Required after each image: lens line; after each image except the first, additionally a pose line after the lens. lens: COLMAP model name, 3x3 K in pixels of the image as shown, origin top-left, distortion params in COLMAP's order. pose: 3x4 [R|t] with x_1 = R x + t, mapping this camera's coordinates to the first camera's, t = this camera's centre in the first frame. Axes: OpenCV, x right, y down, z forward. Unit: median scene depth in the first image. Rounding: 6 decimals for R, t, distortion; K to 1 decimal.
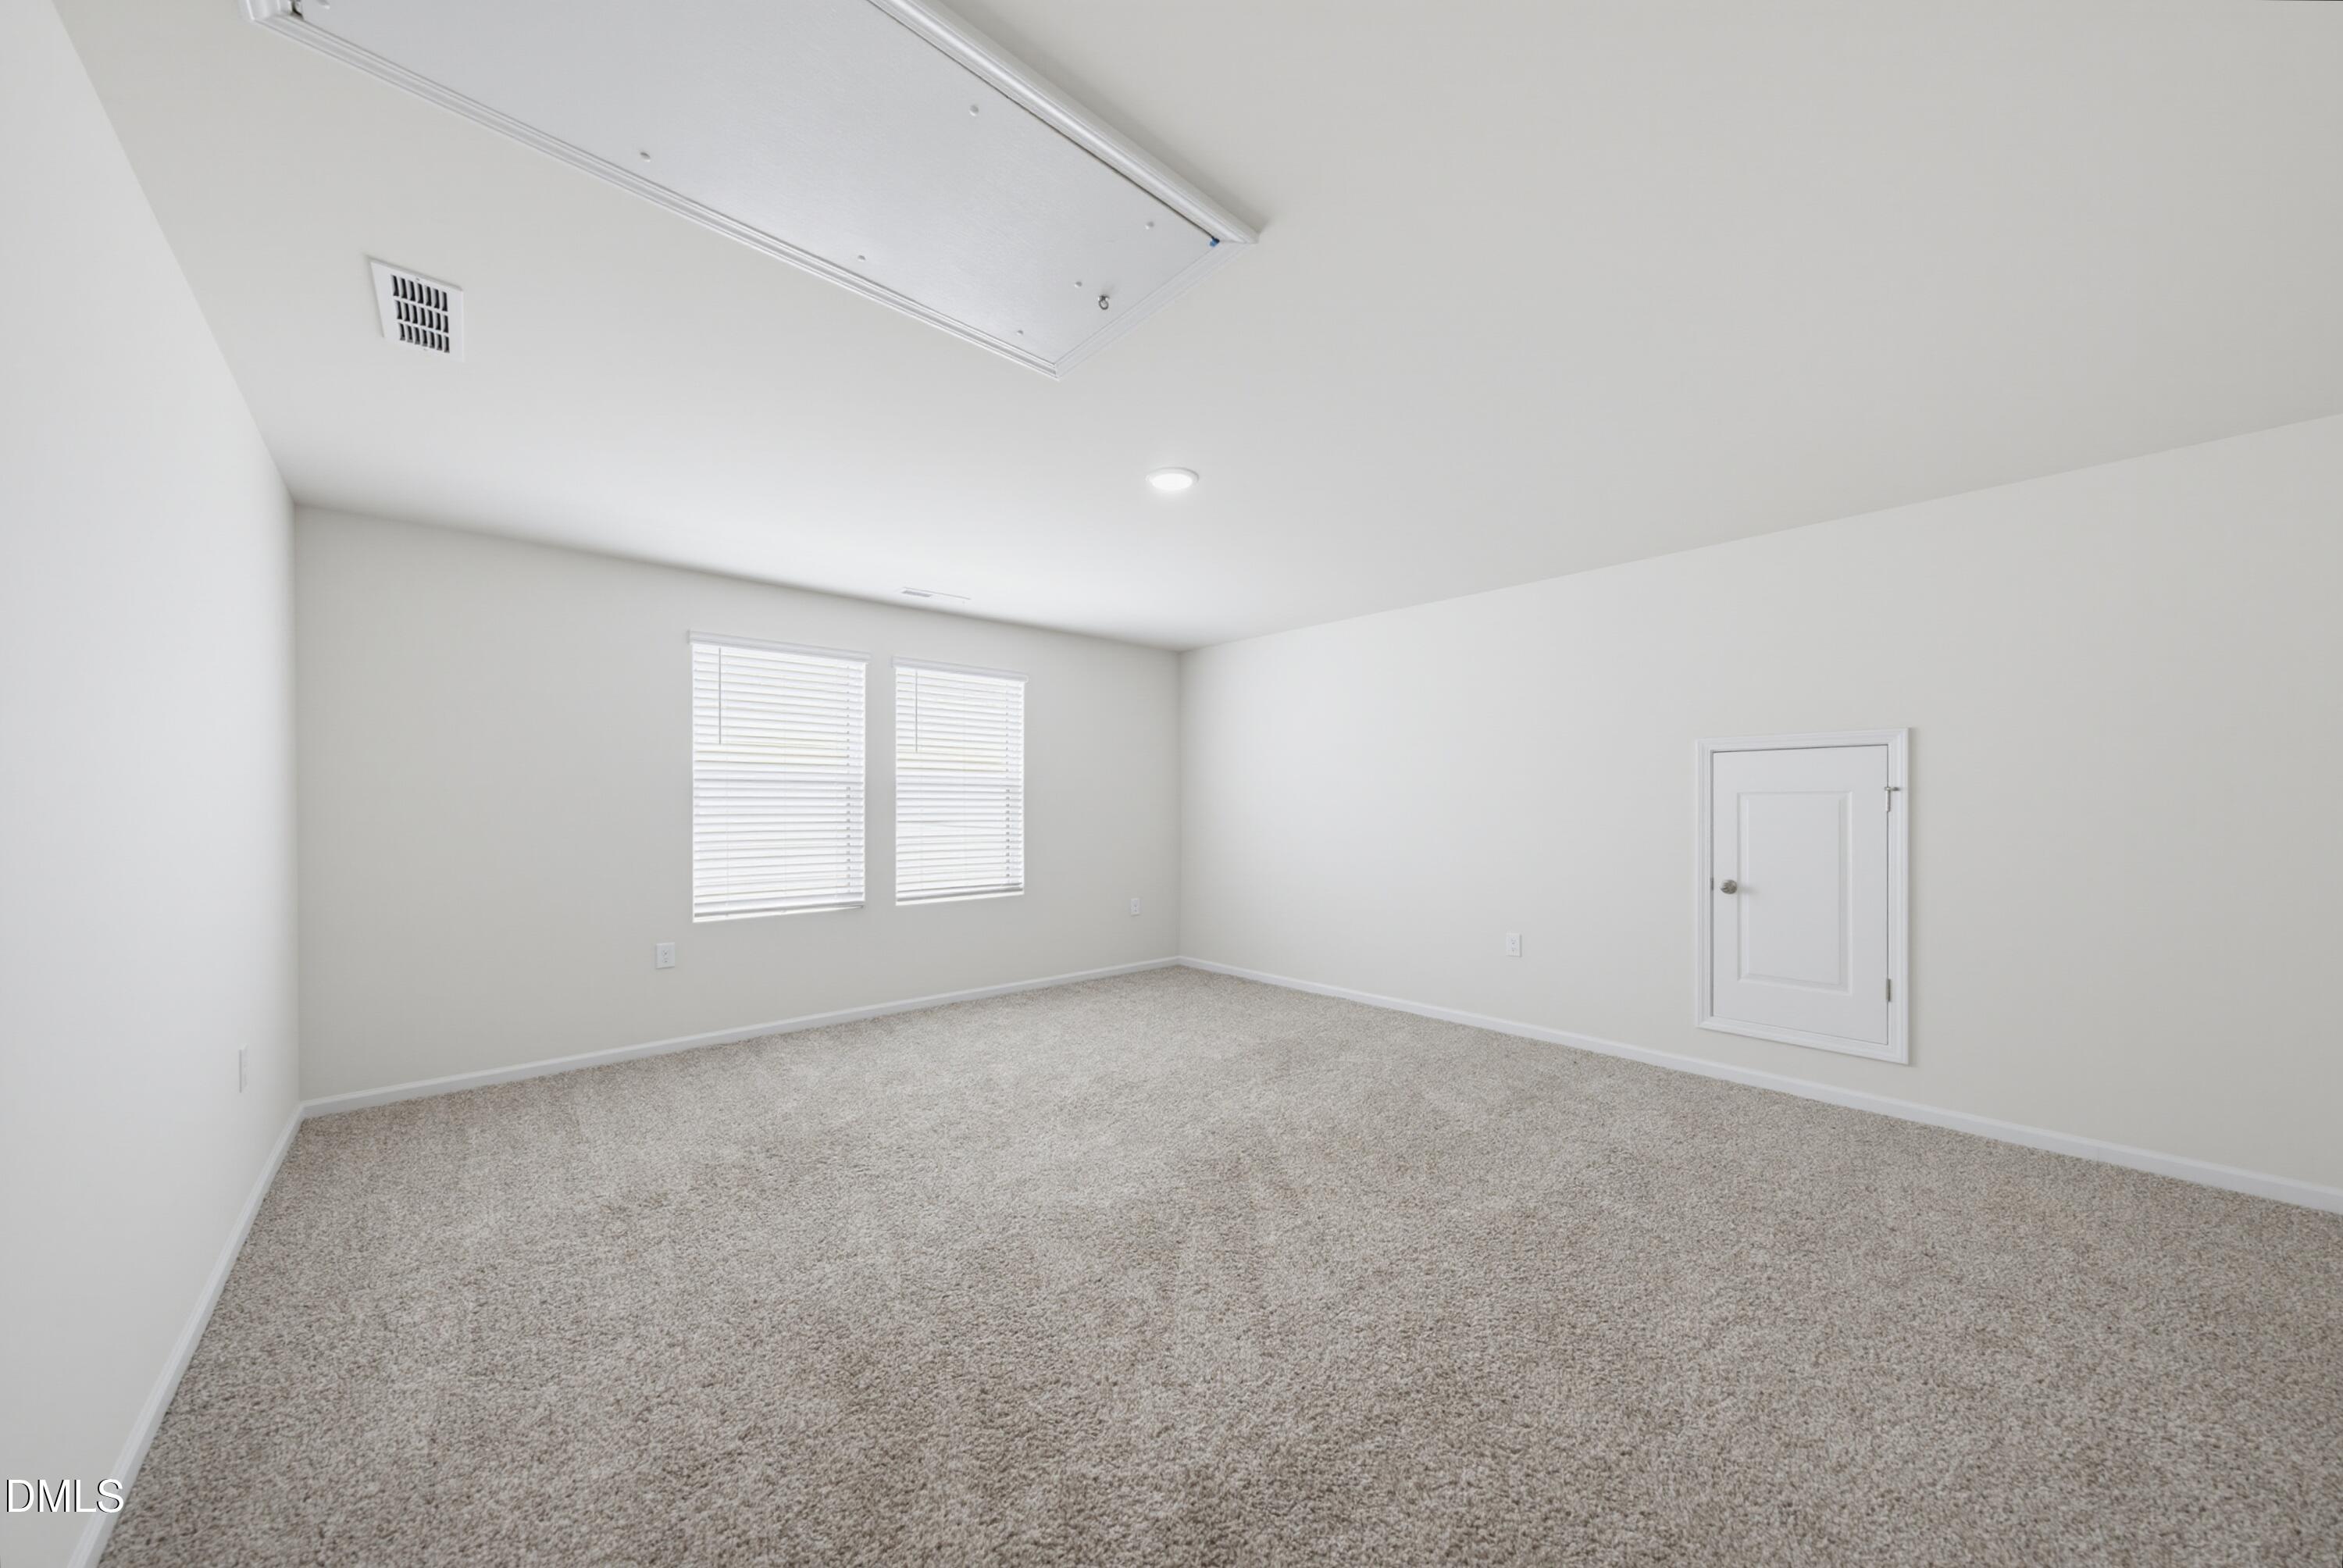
lens RADIAL K [[780.9, 0, 1189.9], [0, 780.9, 793.0], [0, 0, 1]] dist [-0.000110, 0.002367]
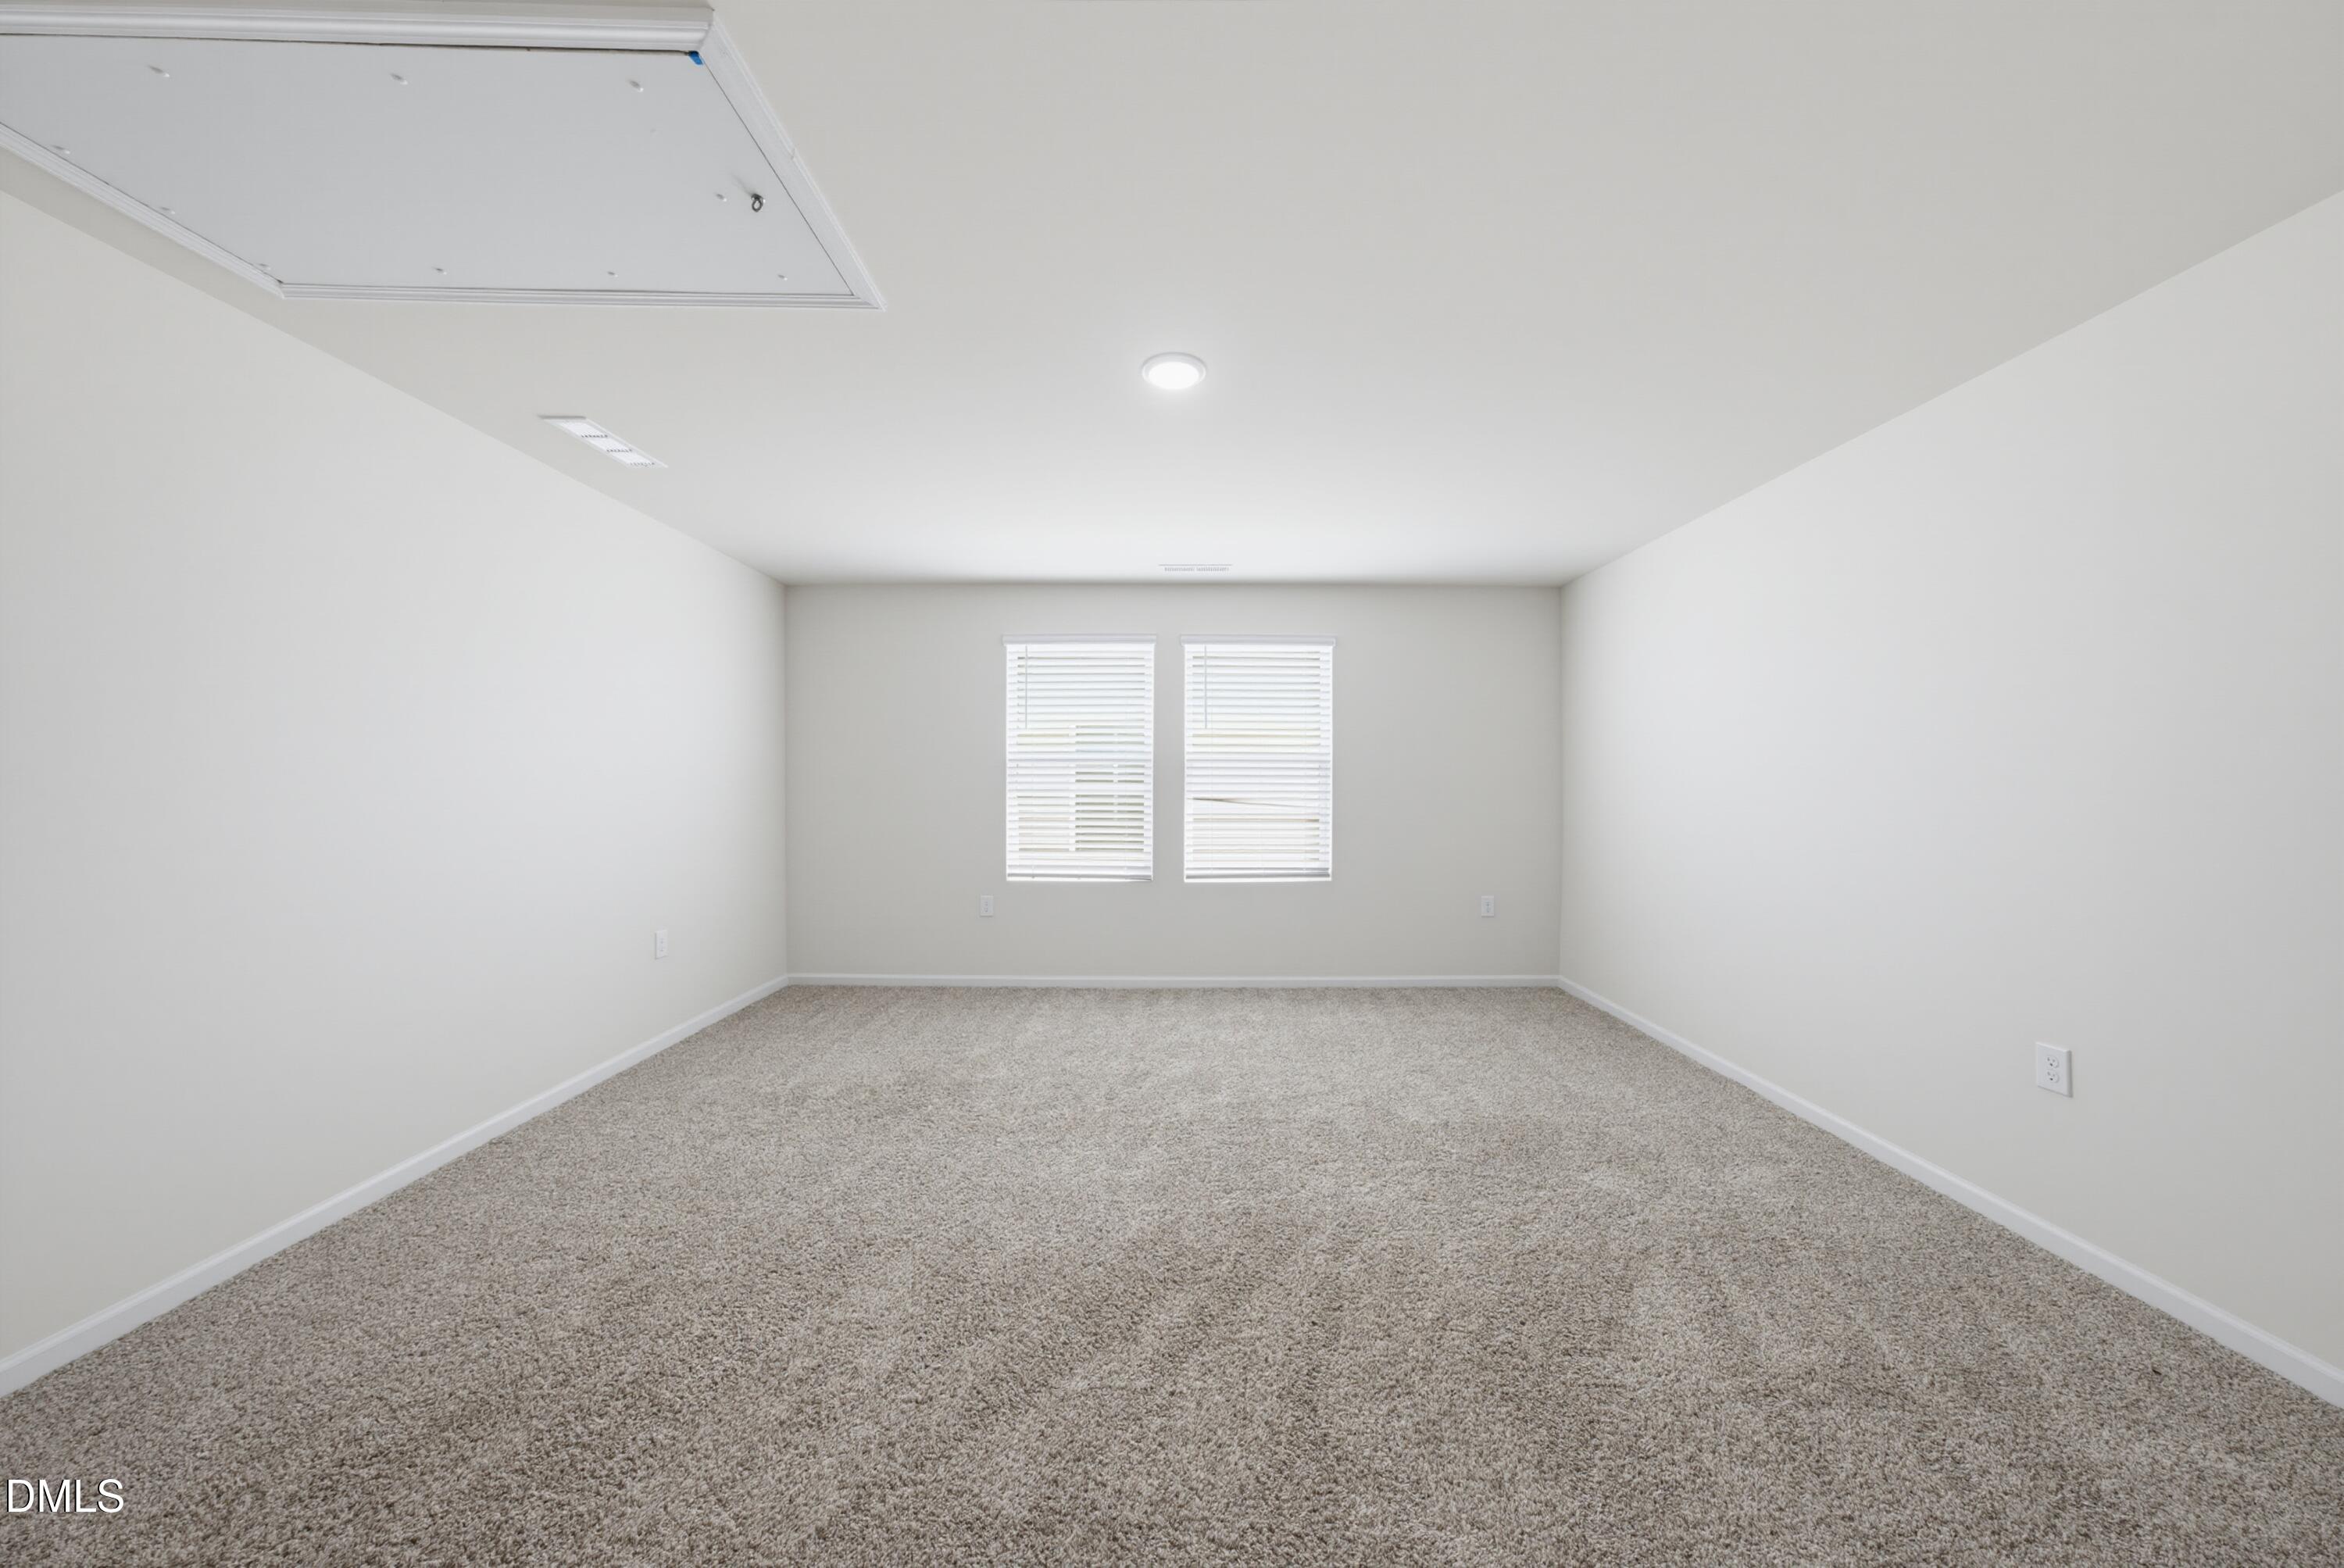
lens RADIAL K [[781.3, 0, 1175.9], [0, 781.3, 784.5], [0, 0, 1]] dist [-0.000110, 0.002367]
pose [[0.746889, 0.002666, -0.664944, 0.315158], [0.009043, 0.999859, 0.014166, 0.004674], [0.664888, -0.016594, 0.746759, 0.258628]]
